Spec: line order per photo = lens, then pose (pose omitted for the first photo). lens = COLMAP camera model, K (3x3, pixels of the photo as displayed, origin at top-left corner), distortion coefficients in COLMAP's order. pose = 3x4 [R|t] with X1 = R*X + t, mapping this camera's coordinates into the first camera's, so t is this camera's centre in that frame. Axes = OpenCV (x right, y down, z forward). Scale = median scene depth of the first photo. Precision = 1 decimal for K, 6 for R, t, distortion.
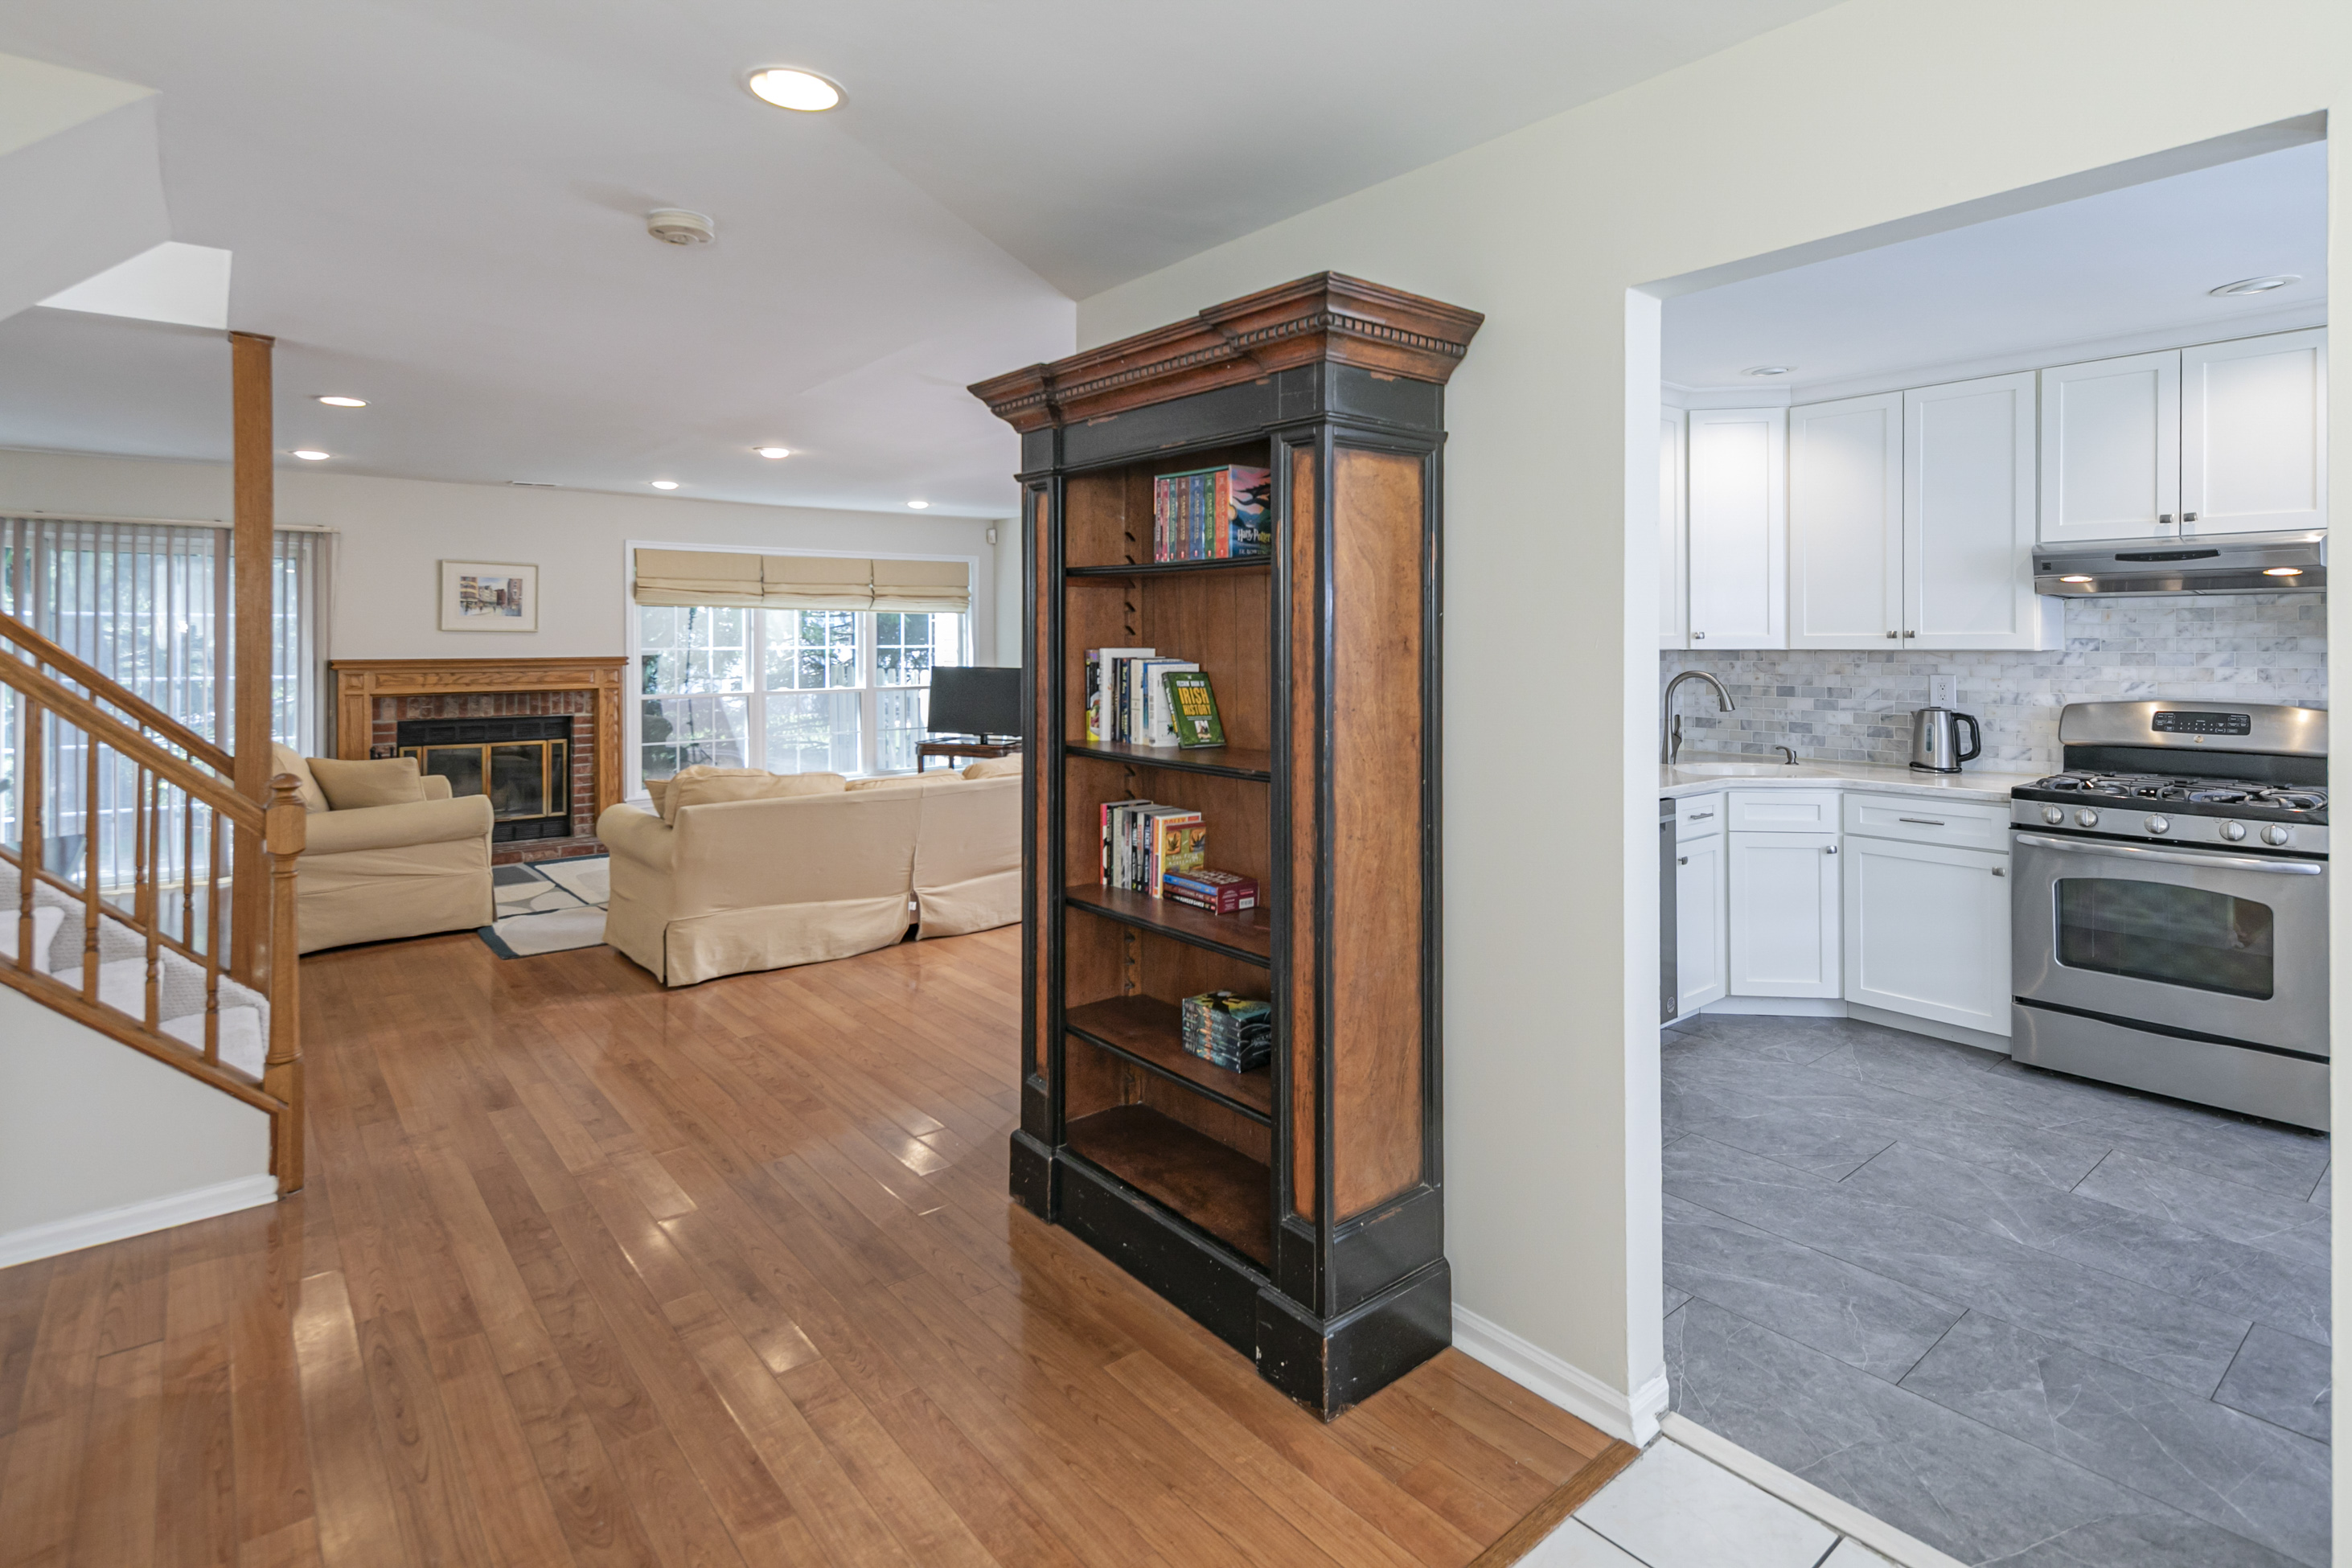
lens RADIAL K [[1164.2, 0, 1175.5], [0, 1164.2, 633.4], [0, 0, 1]] dist [0.015119, -0.006176]
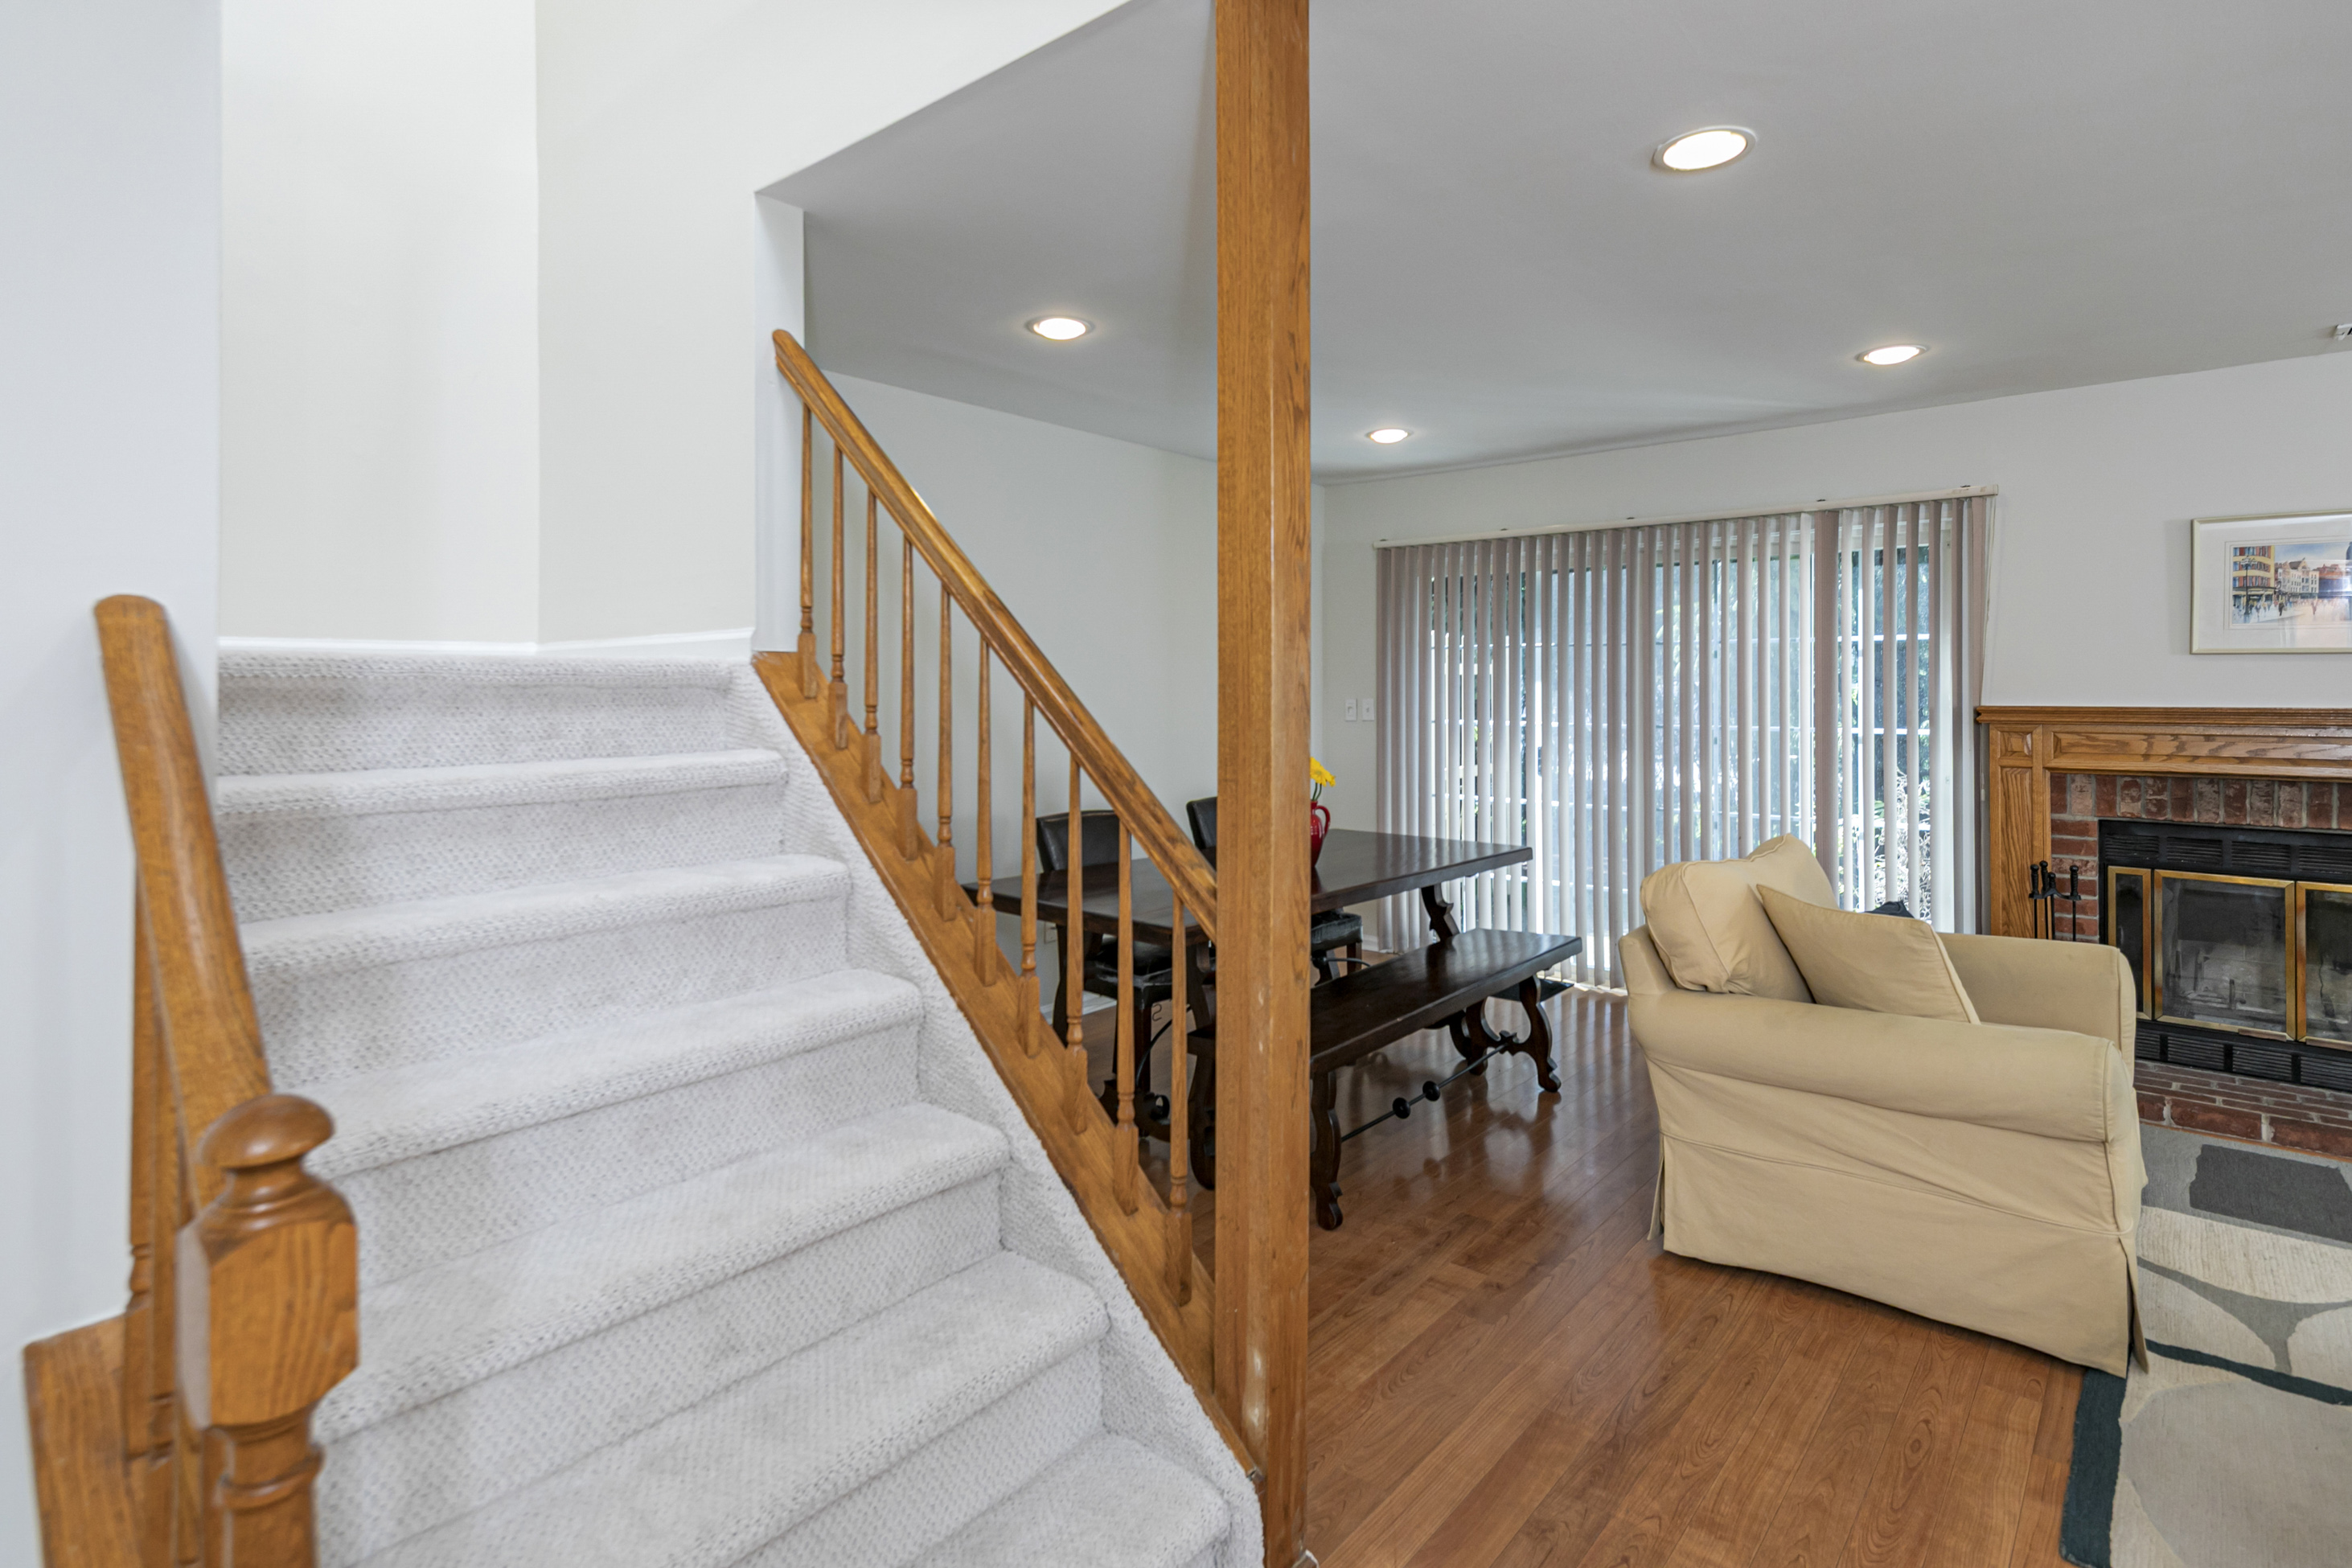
lens RADIAL K [[1164.2, 0, 1199.4], [0, 1164.2, 684.7], [0, 0, 1]] dist [0.015119, -0.006176]
pose [[0.167537, -0.003730, -0.985859, -0.176864], [0.007306, 0.999970, -0.002542, 0.009320], [0.985839, -0.006777, 0.167559, 0.456035]]
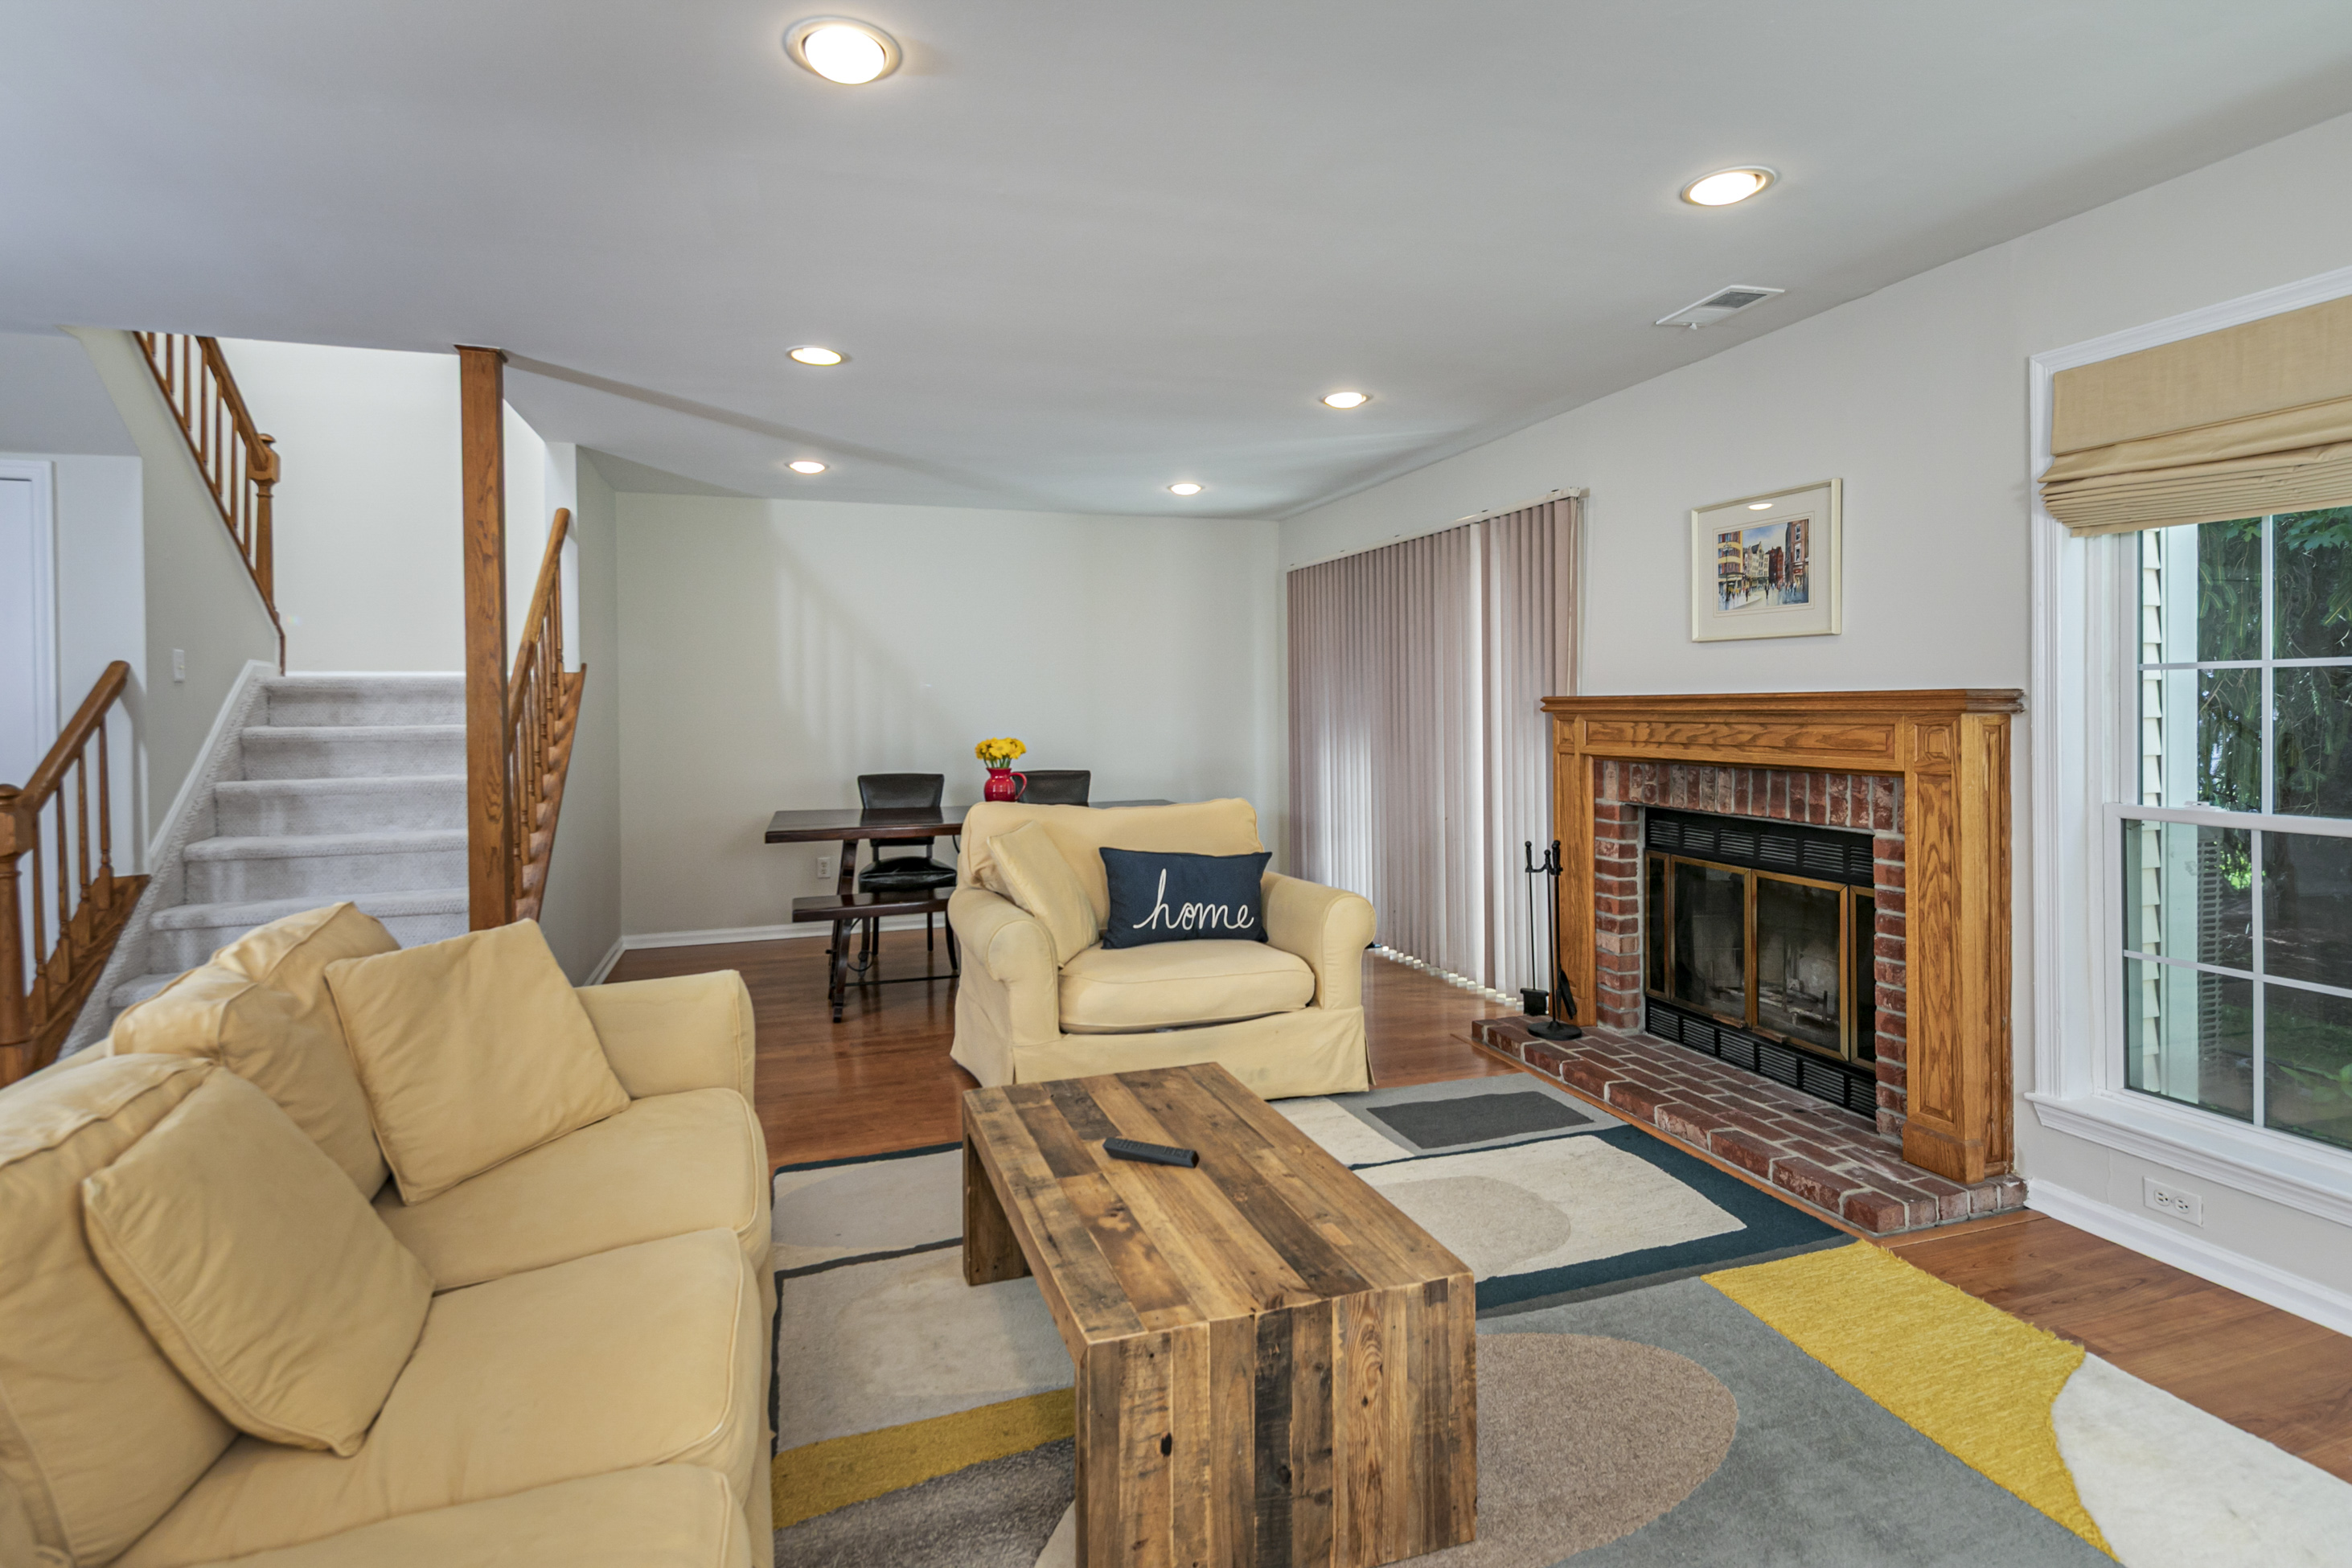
lens RADIAL K [[1164.2, 0, 1172.4], [0, 1164.2, 712.0], [0, 0, 1]] dist [0.015119, -0.006176]
pose [[-0.378771, 0.010044, -0.925436, -0.047868], [0.015547, 0.999869, 0.004488, 0.022411], [0.925360, -0.012688, -0.378878, 0.945956]]
